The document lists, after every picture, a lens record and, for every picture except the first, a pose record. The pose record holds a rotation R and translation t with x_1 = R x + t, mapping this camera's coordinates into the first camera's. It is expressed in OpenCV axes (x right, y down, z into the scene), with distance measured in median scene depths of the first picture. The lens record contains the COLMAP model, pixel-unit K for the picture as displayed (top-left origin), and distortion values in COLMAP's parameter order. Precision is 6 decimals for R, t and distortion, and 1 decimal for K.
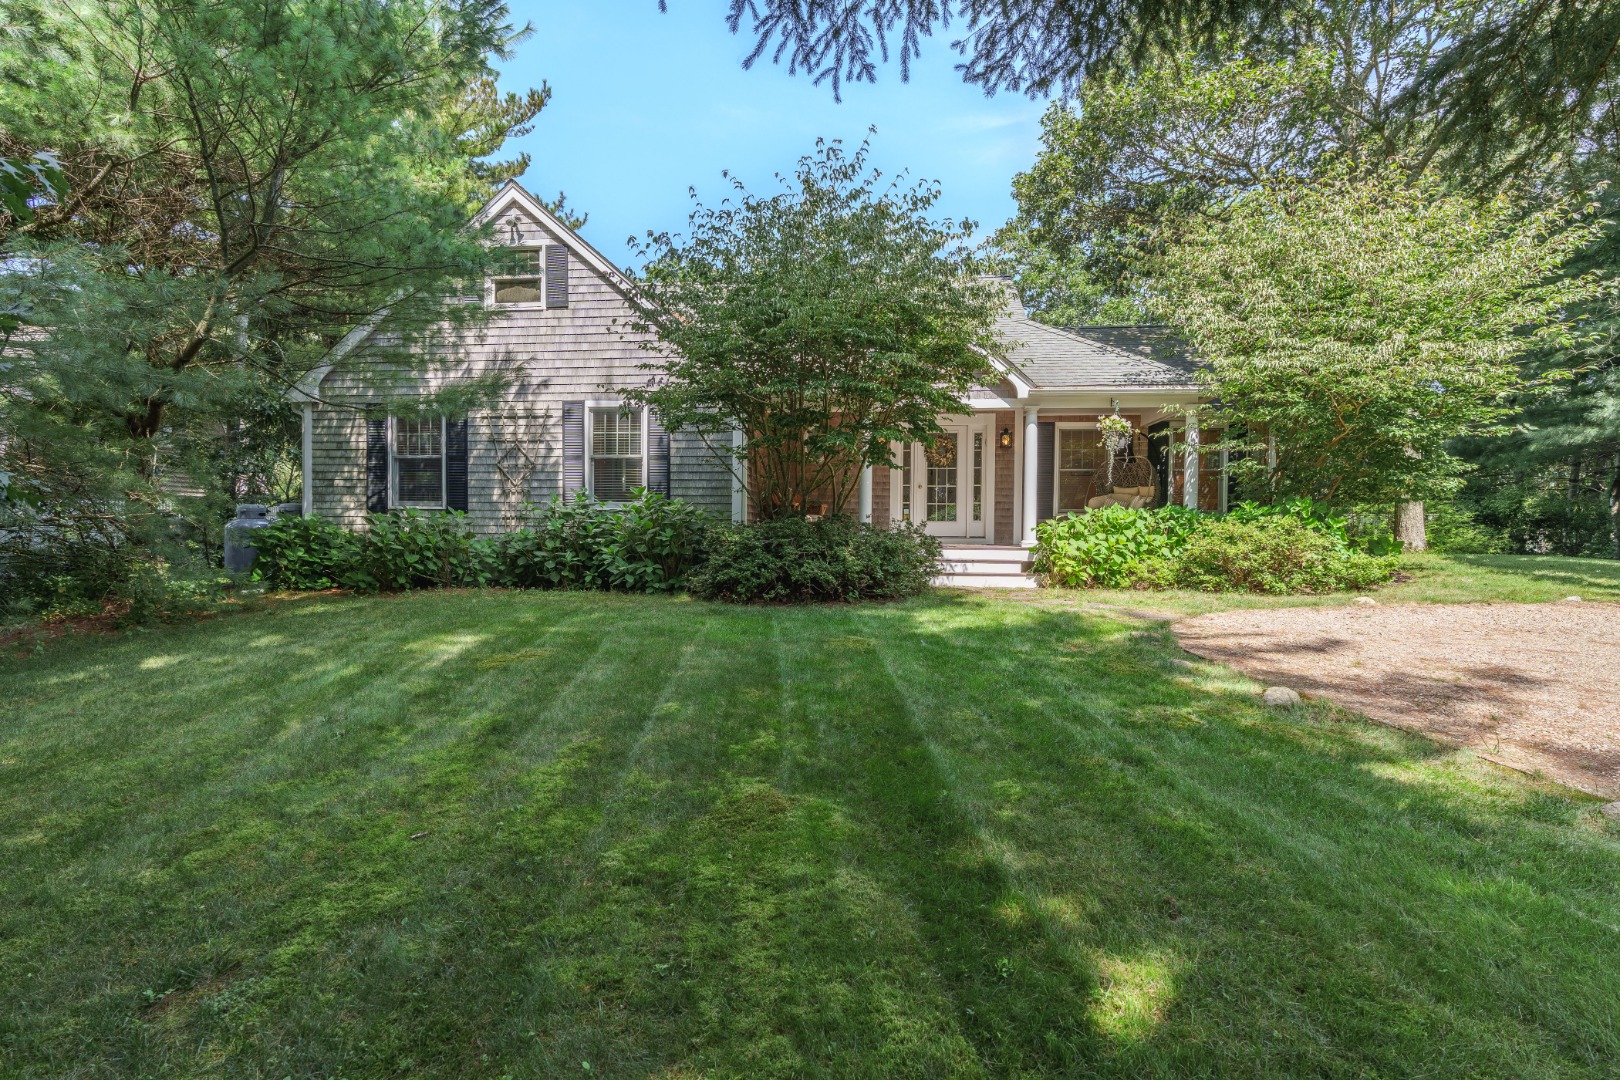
lens RADIAL K [[815.9, 0, 798.3], [0, 815.9, 537.2], [0, 0, 1]] dist [-0.001665, -0.000285]
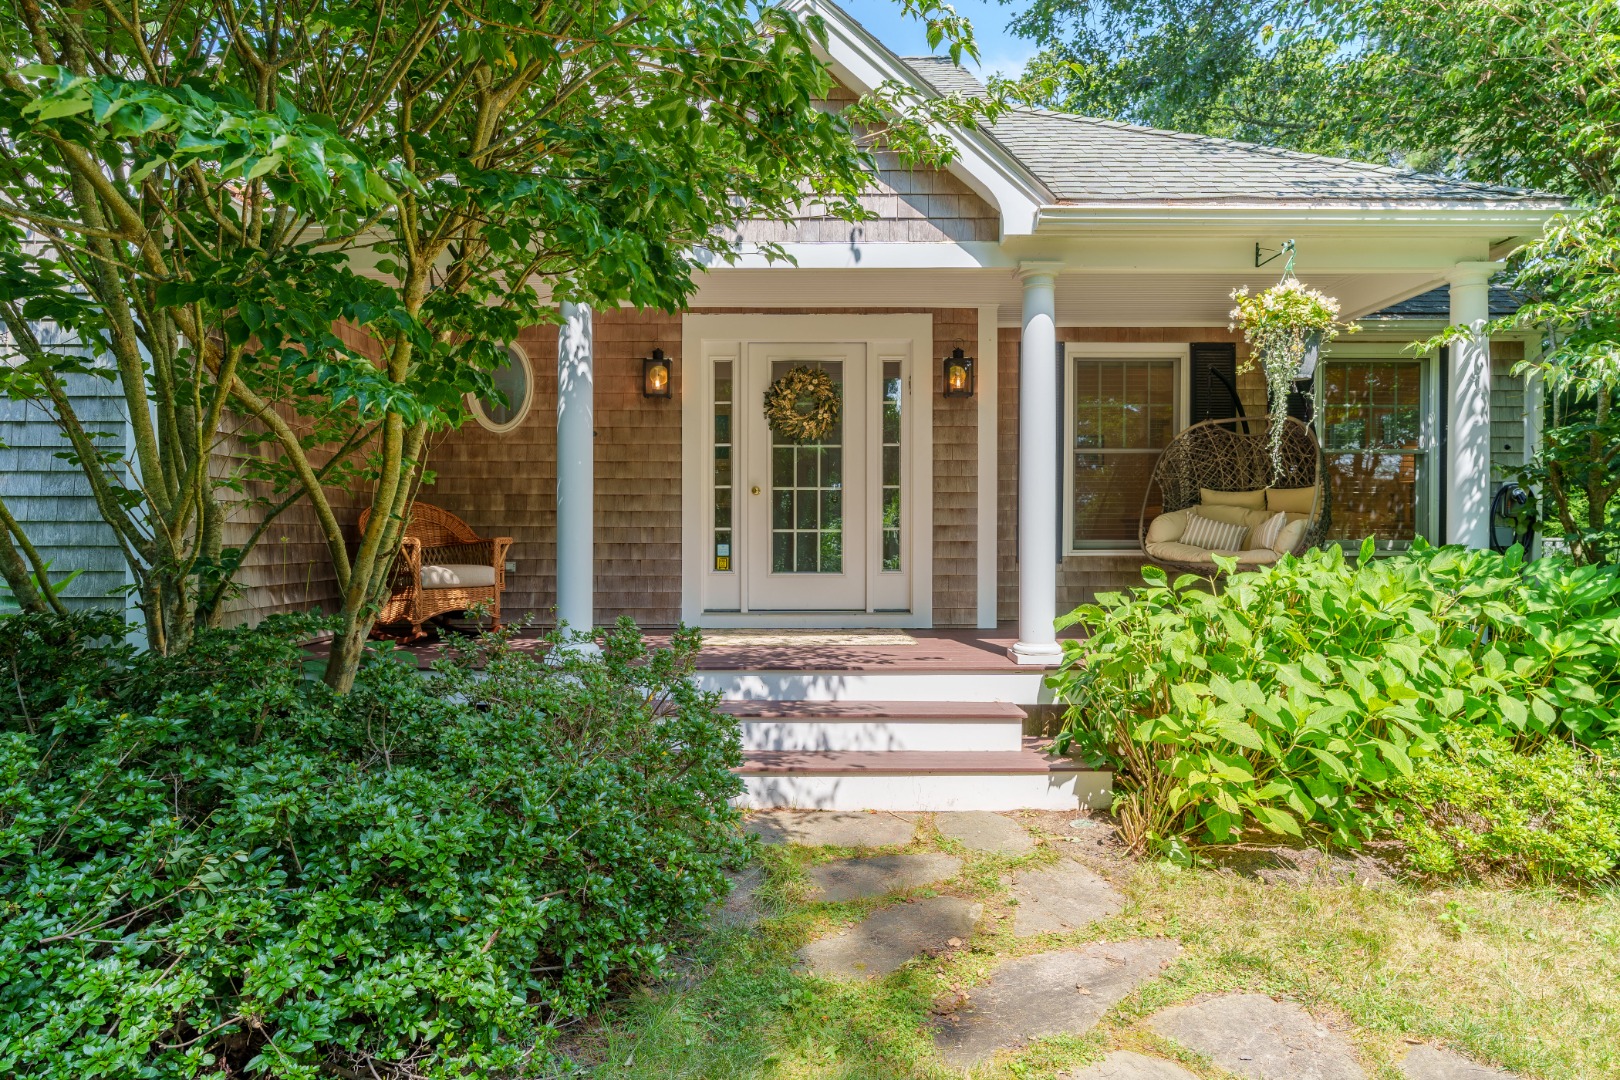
lens RADIAL K [[815.9, 0, 798.3], [0, 815.9, 537.2], [0, 0, 1]] dist [-0.001665, -0.000285]
pose [[0.994759, -0.007853, 0.101942, 0.145383], [0.007779, 0.999969, 0.001121, -0.043469], [-0.101948, -0.000322, 0.994790, 0.660922]]
